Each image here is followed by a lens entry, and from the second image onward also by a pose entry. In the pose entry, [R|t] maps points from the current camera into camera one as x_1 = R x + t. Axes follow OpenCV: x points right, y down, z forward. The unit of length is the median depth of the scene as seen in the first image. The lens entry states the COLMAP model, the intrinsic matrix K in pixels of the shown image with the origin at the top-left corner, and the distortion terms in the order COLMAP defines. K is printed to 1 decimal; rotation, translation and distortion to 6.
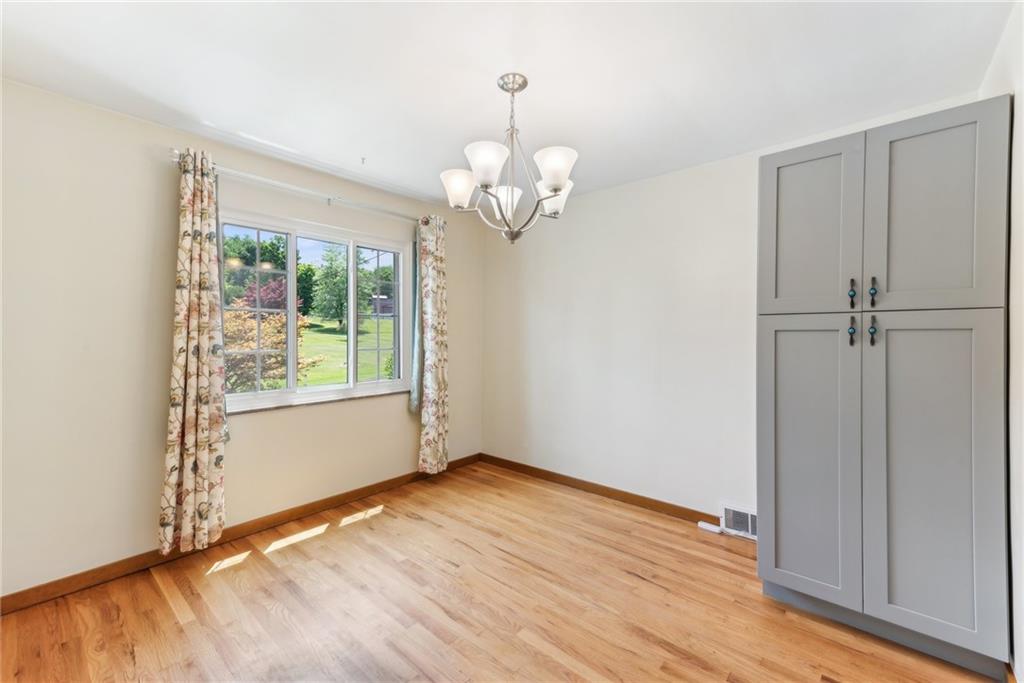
lens RADIAL K [[416.0, 0, 495.1], [0, 416.0, 336.0], [0, 0, 1]] dist [0.019414, -0.000439]
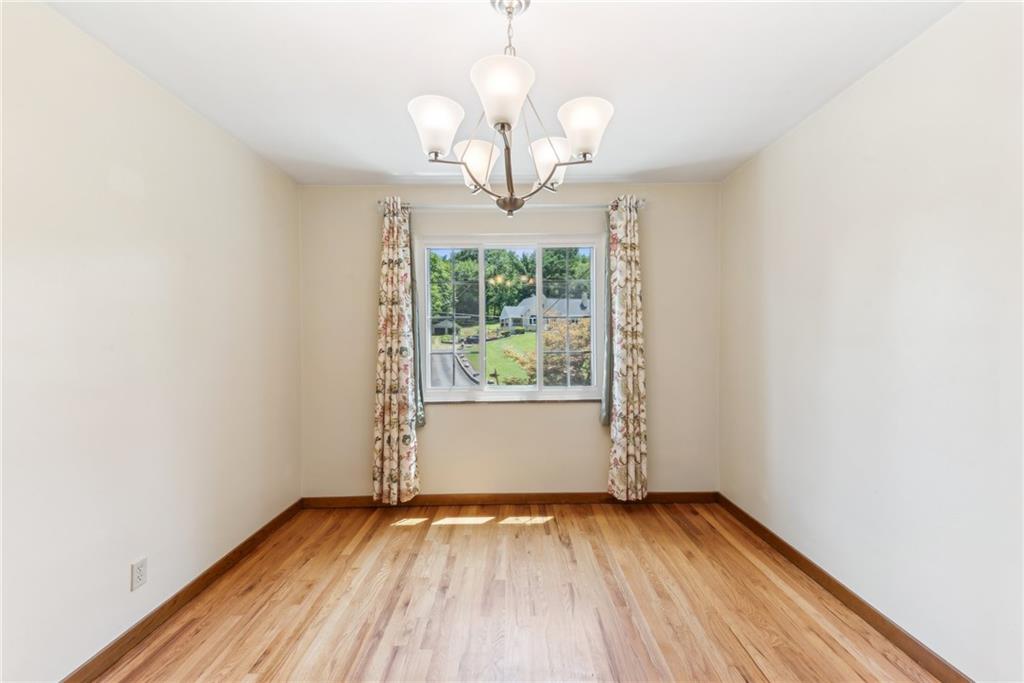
lens RADIAL K [[410.5, 0, 514.9], [0, 410.5, 341.2], [0, 0, 1]] dist [0.019026, -0.000403]
pose [[0.684980, -0.002252, -0.728558, 0.354644], [0.008165, 0.999956, 0.004586, 0.000209], [0.728516, -0.009090, 0.684969, 0.299333]]
